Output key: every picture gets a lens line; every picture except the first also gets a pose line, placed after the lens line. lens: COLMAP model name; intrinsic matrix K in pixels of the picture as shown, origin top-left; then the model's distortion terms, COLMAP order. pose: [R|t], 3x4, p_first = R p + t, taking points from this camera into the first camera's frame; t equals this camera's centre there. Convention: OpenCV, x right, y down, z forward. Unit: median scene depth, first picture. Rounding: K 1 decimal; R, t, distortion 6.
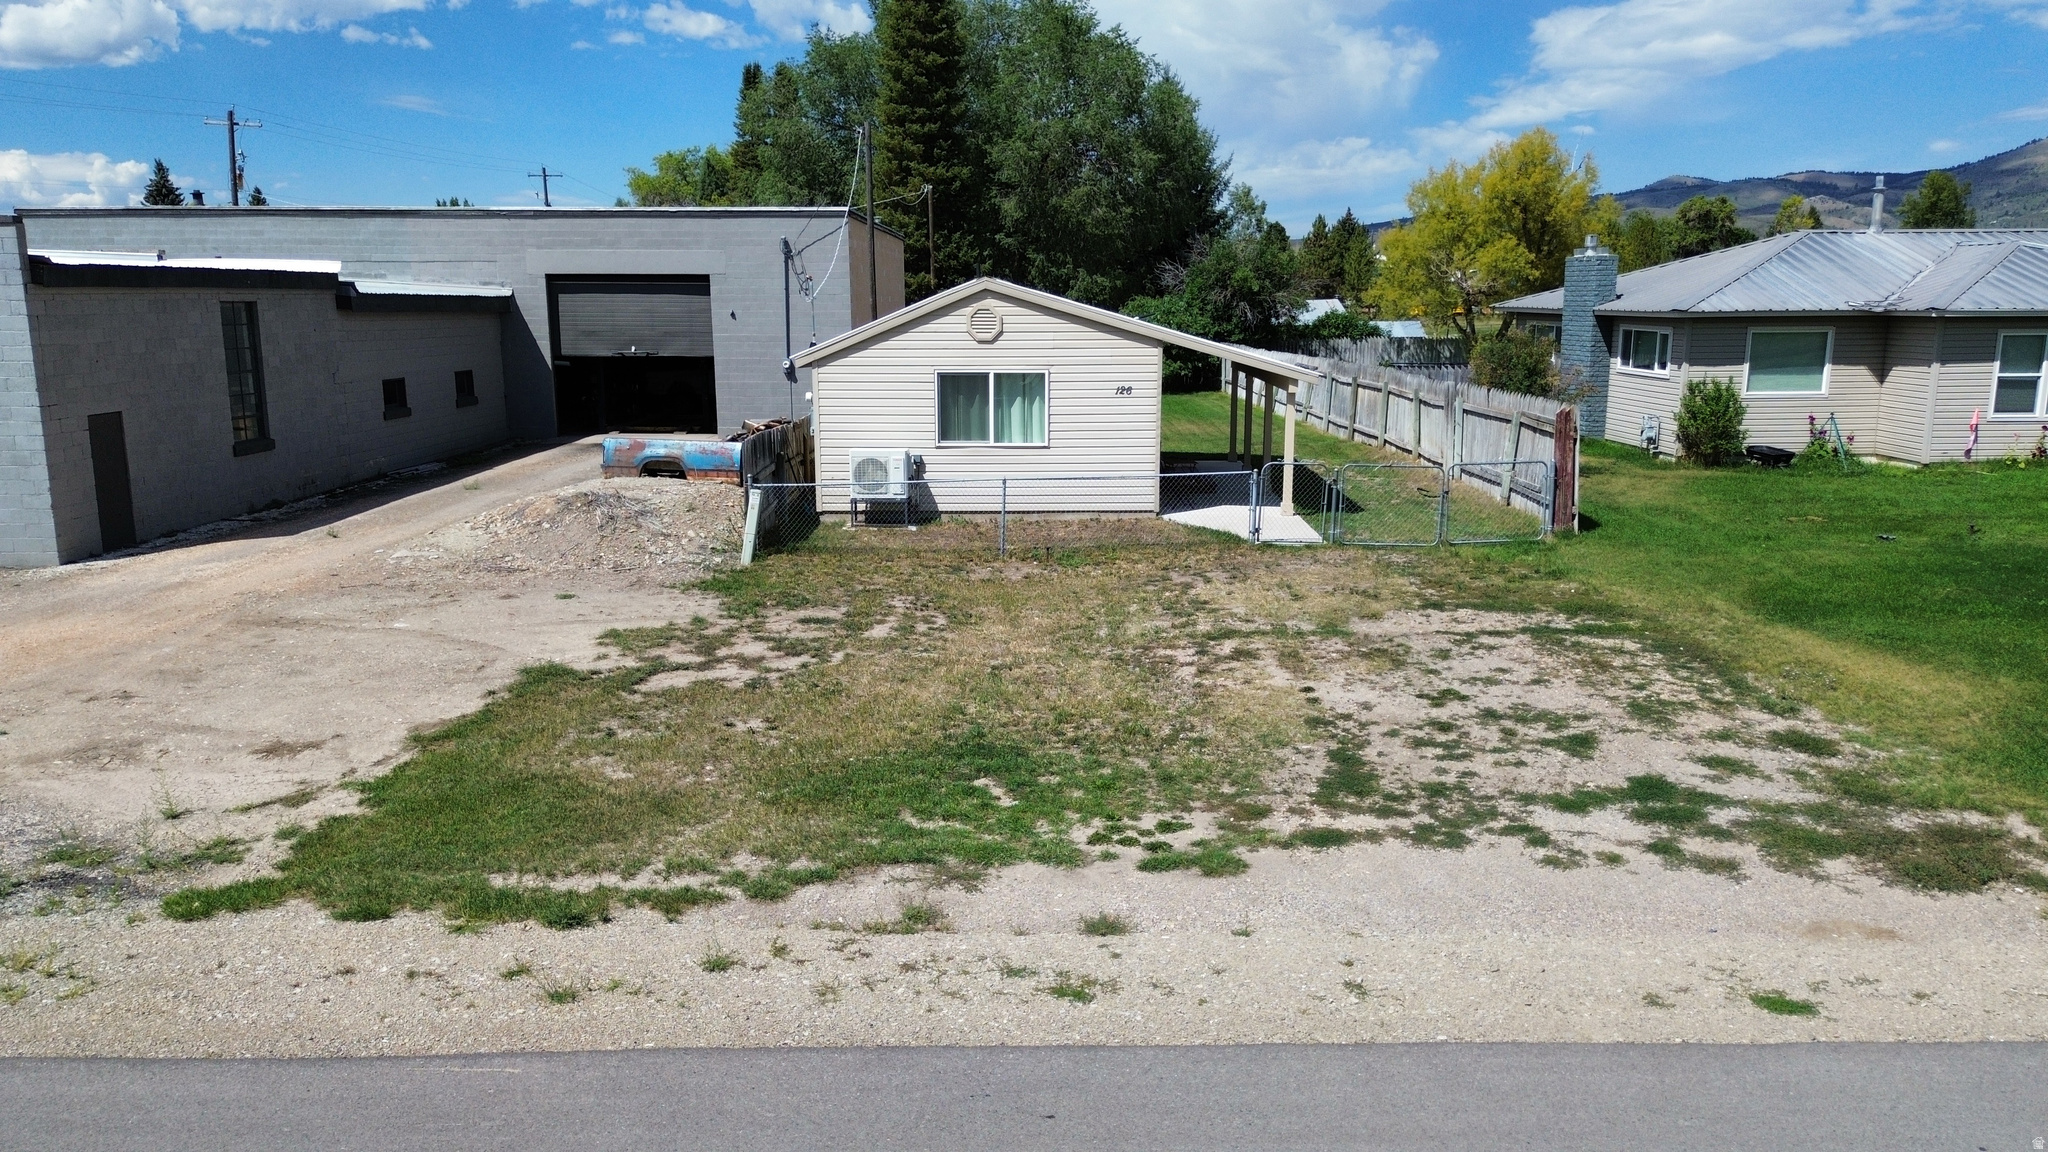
lens RADIAL K [[1465.0, 0, 1024.0], [0, 1465.0, 576.0], [0, 0, 1]] dist [0.042234, -0.000388]
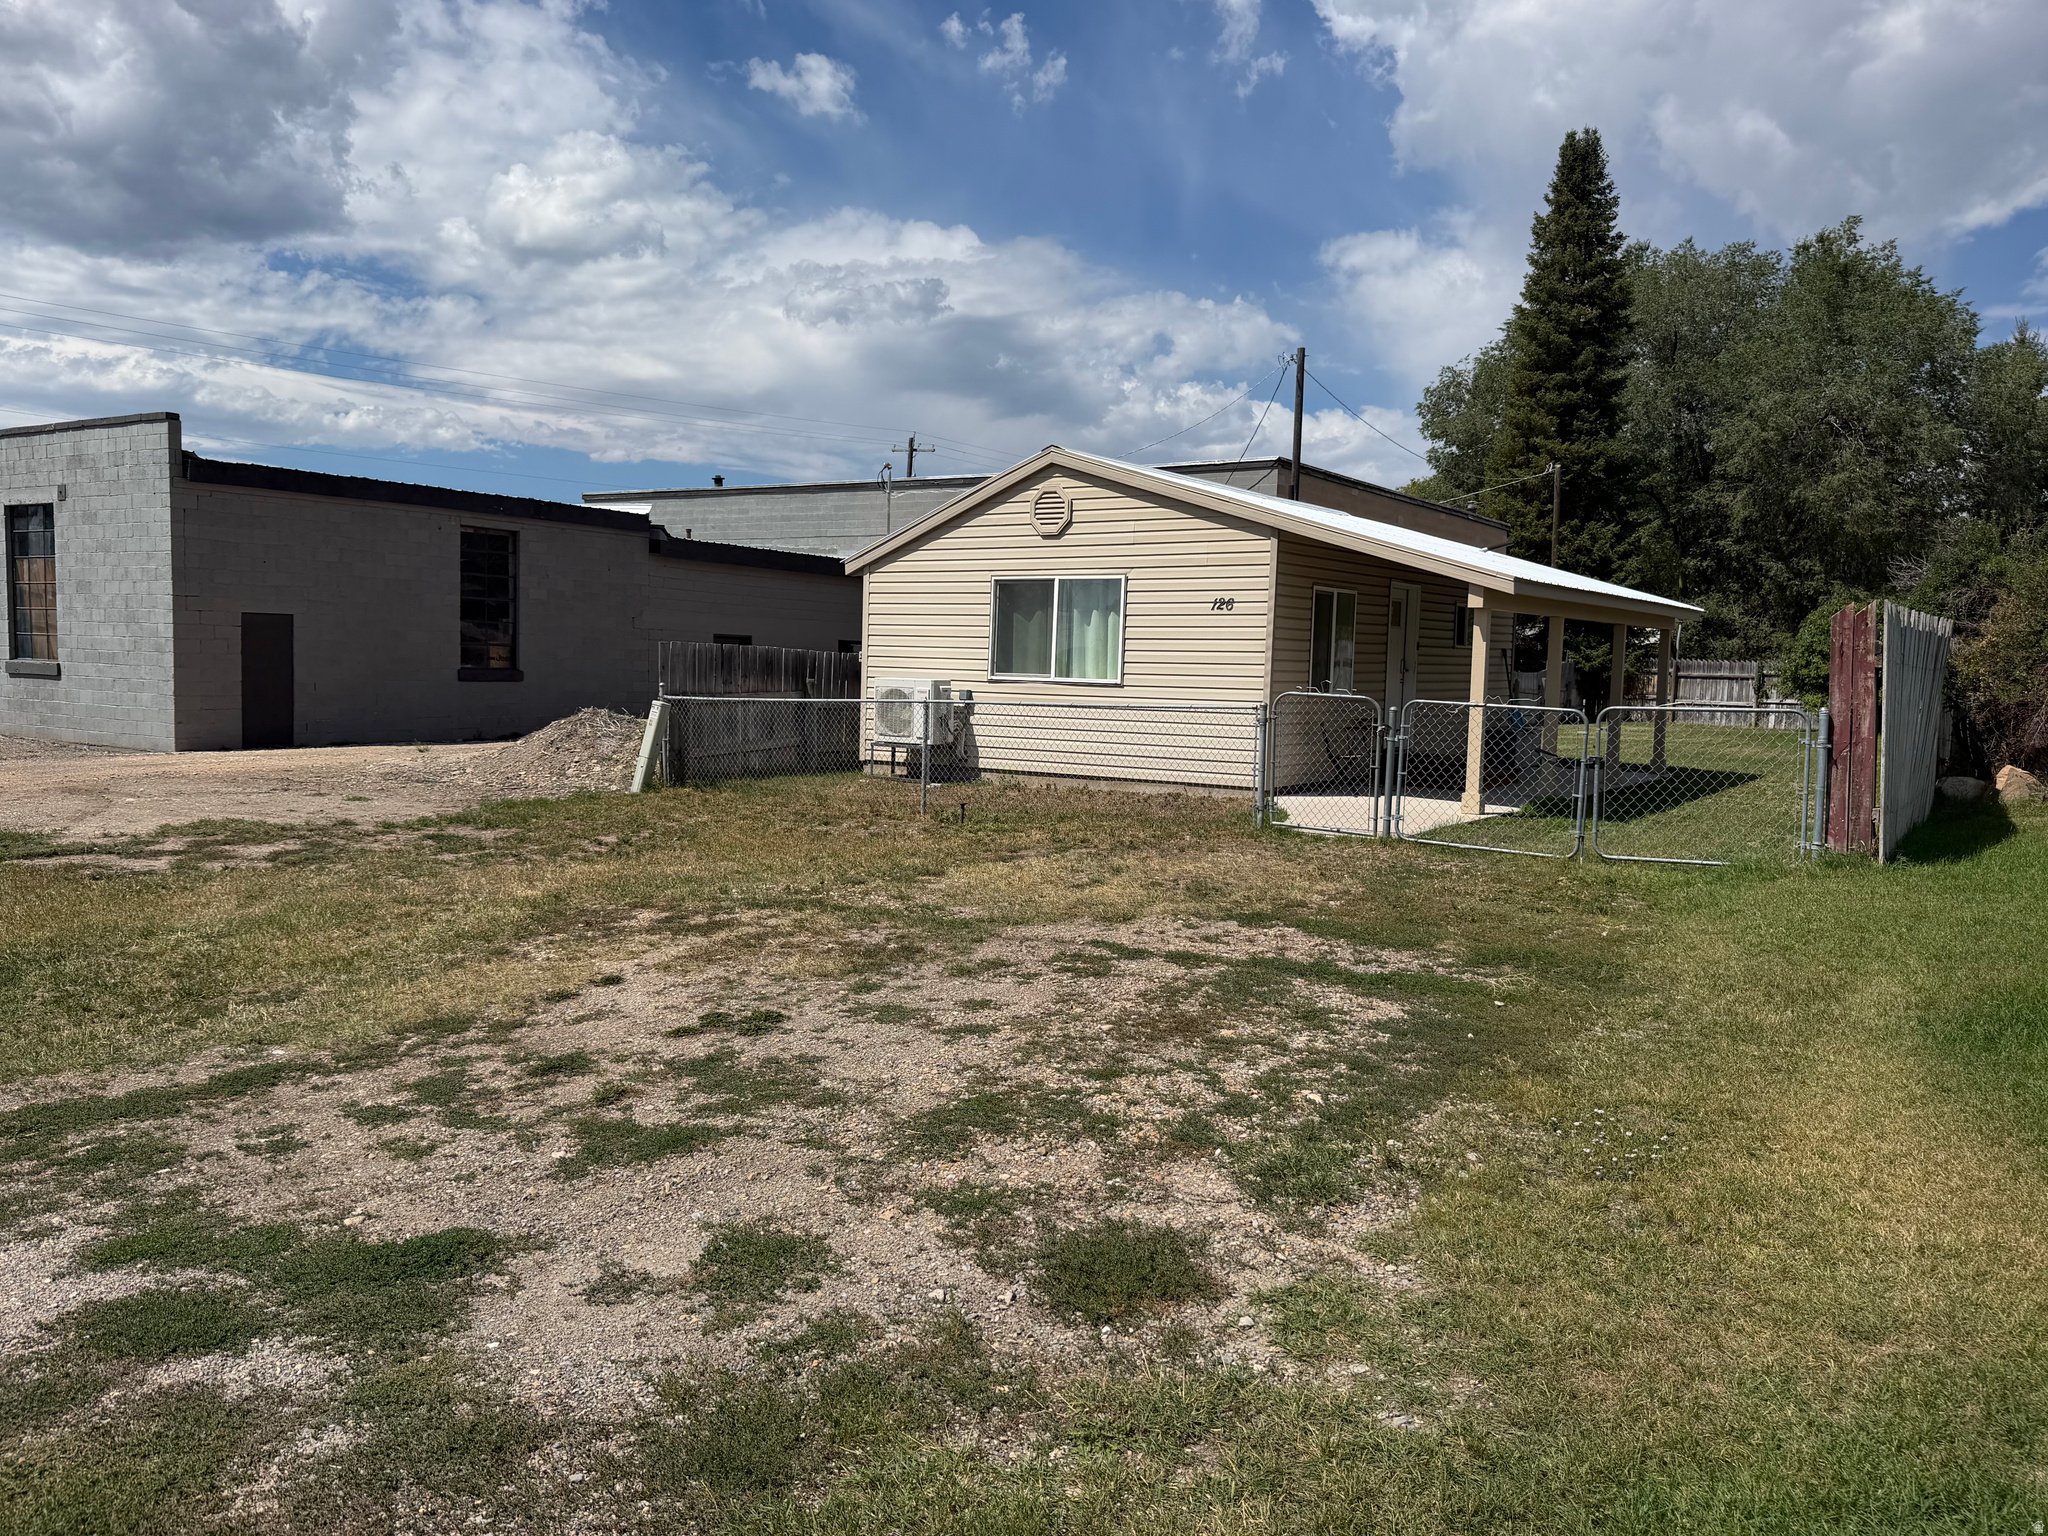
lens RADIAL K [[1534.7, 0, 1013.0], [0, 1534.7, 761.8], [0, 0, 1]] dist [0.107086, -0.183150]
pose [[0.835948, 0.059528, -0.545571, 0.378767], [-0.128597, 0.987670, -0.089276, 0.019427], [0.533530, 0.144789, 0.833296, 0.378144]]
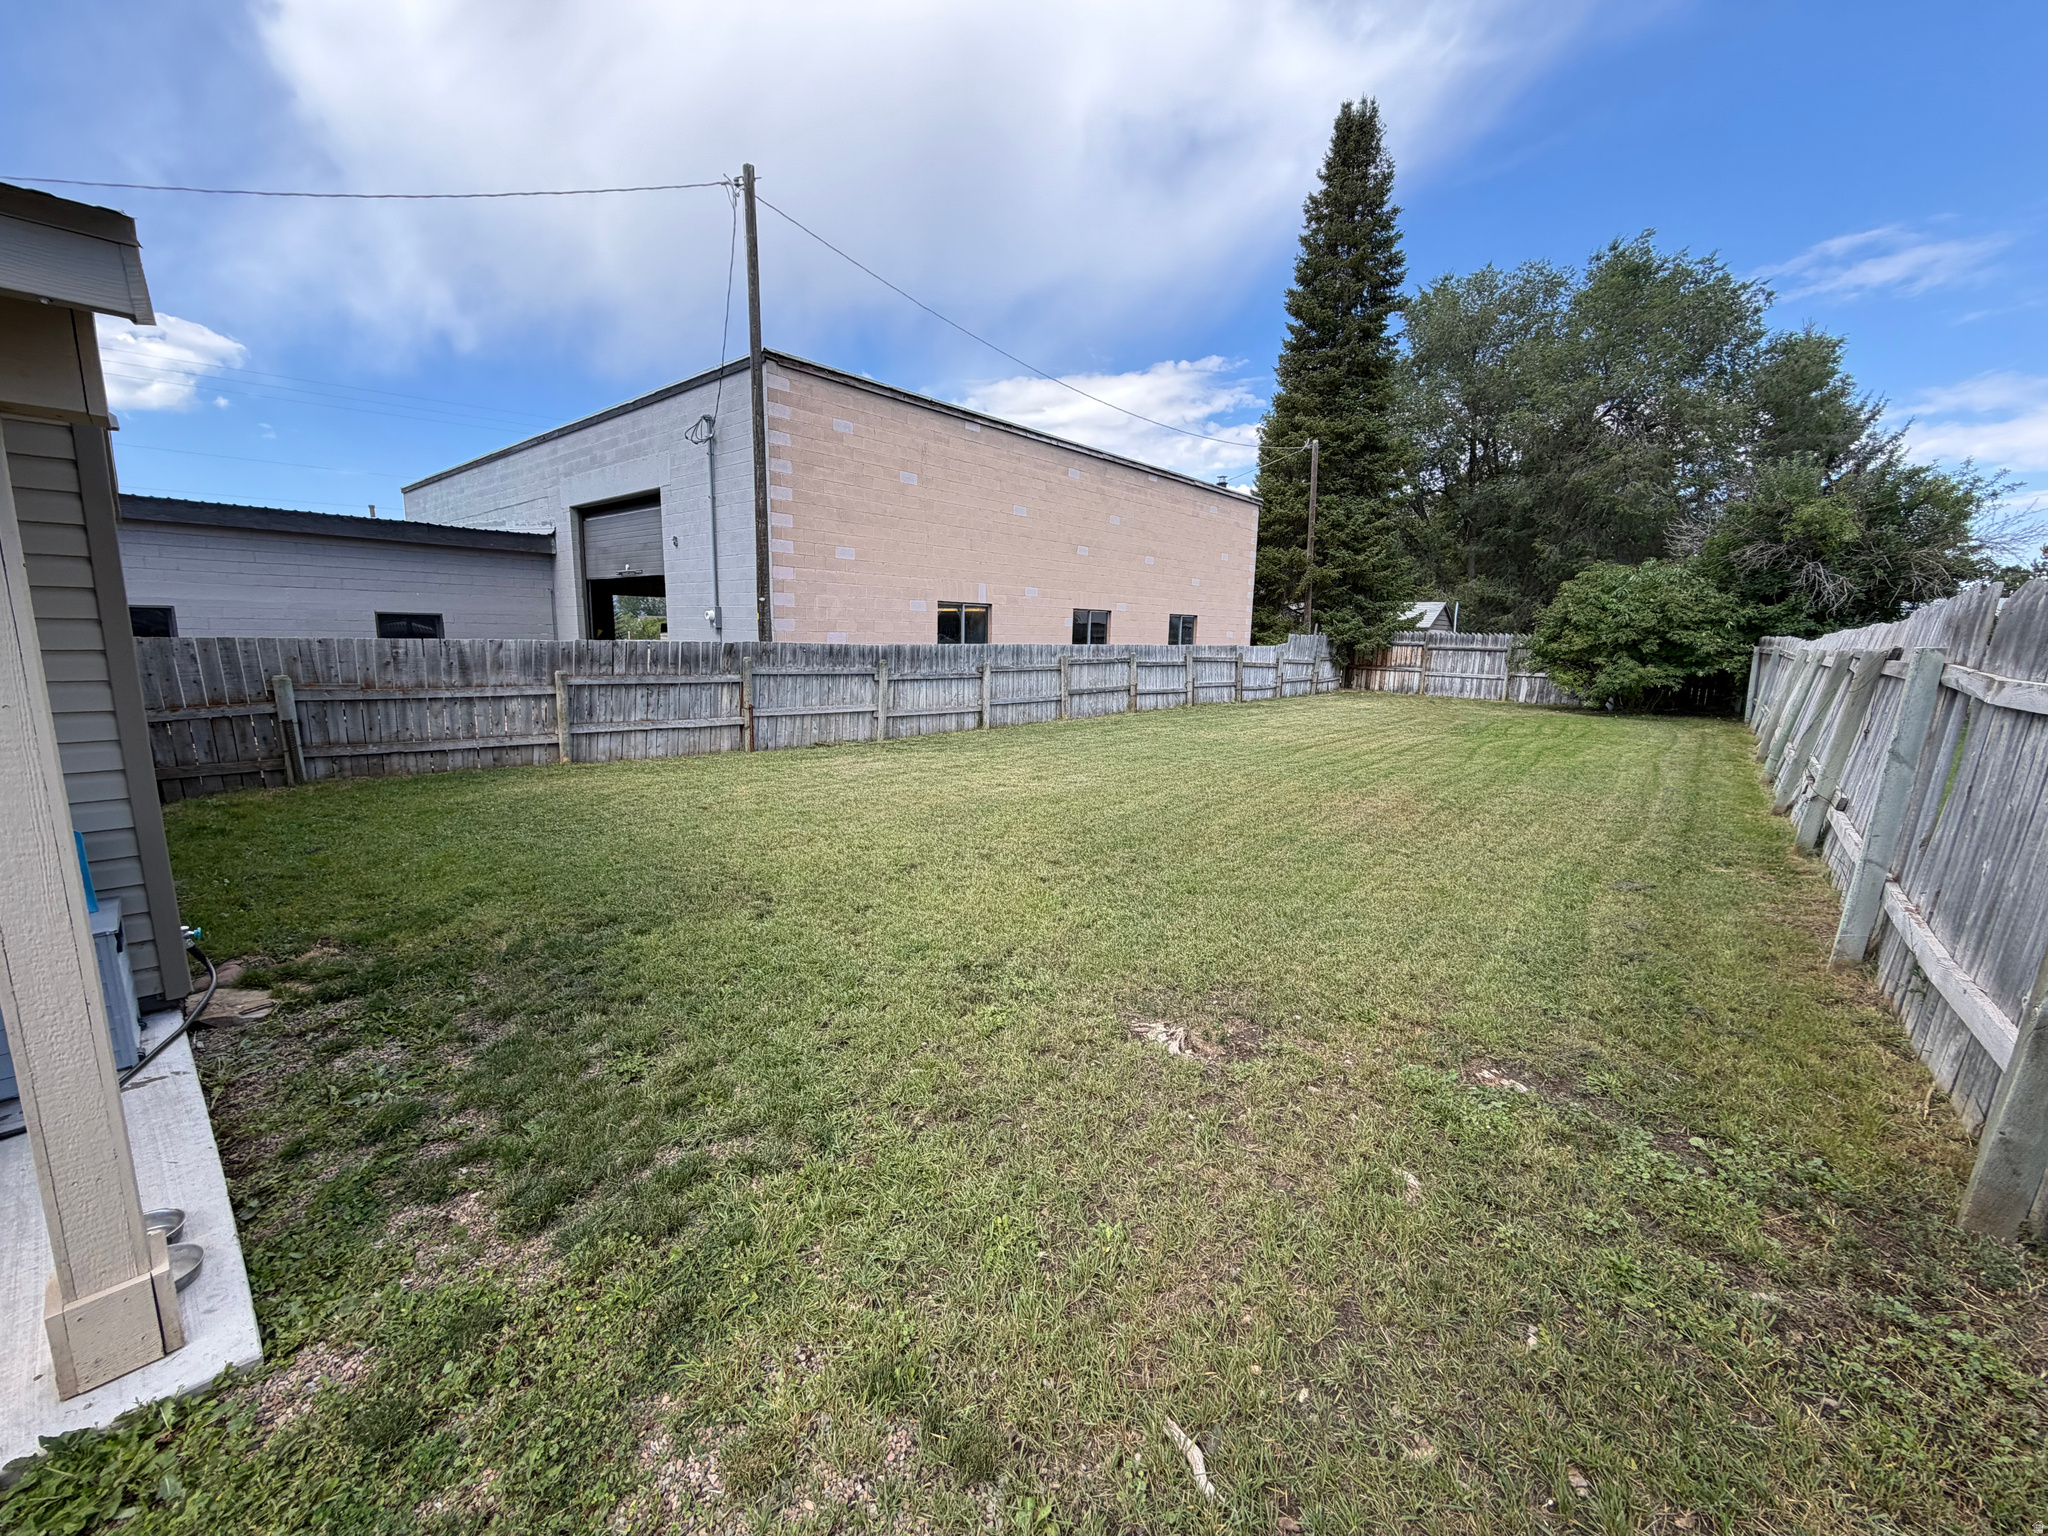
lens RADIAL K [[820.6, 0, 1018.6], [0, 820.6, 765.4], [0, 0, 1]] dist [0.000496, -0.000031]
pose [[0.756740, 0.123384, -0.641966, 0.298925], [-0.143724, 0.989400, 0.020740, -0.173645], [0.637720, 0.076571, 0.766453, 1.333073]]
